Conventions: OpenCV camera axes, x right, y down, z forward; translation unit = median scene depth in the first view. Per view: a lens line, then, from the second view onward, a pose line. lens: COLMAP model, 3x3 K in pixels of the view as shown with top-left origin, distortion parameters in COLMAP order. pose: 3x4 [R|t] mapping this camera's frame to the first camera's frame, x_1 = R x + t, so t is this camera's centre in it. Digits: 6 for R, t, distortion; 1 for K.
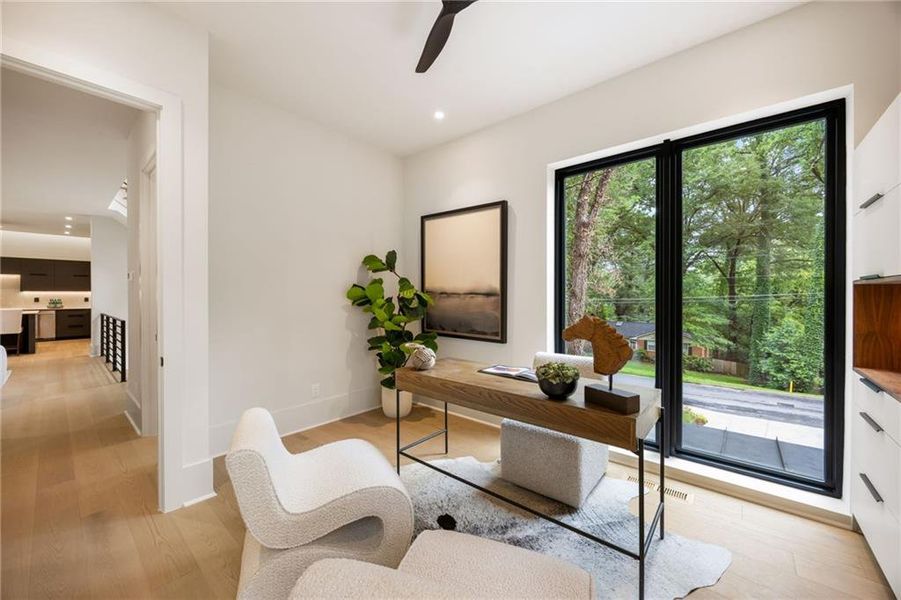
lens RADIAL K [[346.5, 0, 457.1], [0, 346.5, 296.6], [0, 0, 1]] dist [0.011418, 0.000898]
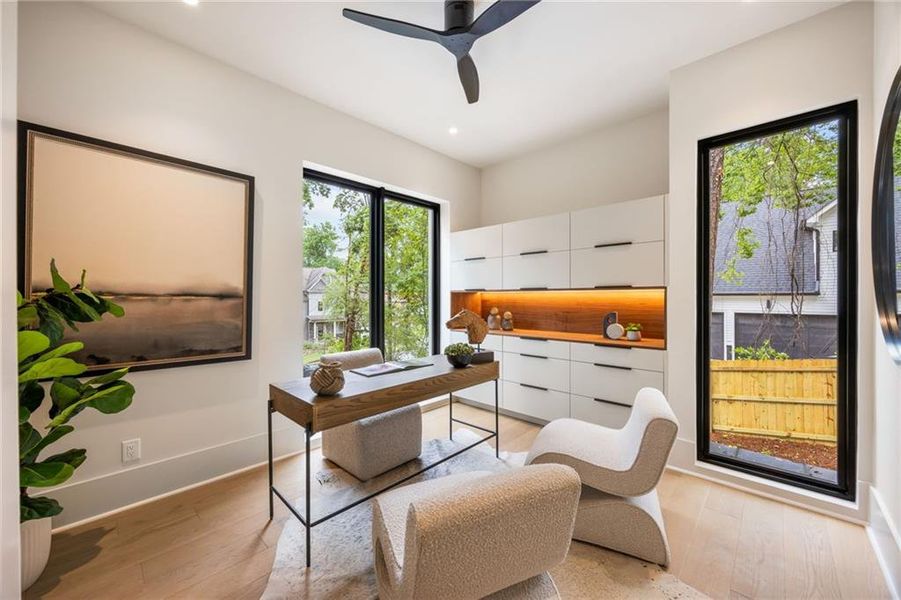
lens RADIAL K [[346.5, 0, 454.7], [0, 346.5, 295.9], [0, 0, 1]] dist [0.011418, 0.000898]
pose [[0.056953, 0.004106, 0.998368, -0.617121], [0.008754, 0.999951, -0.004612, 0.000668], [-0.998338, 0.009003, 0.056914, 0.493204]]
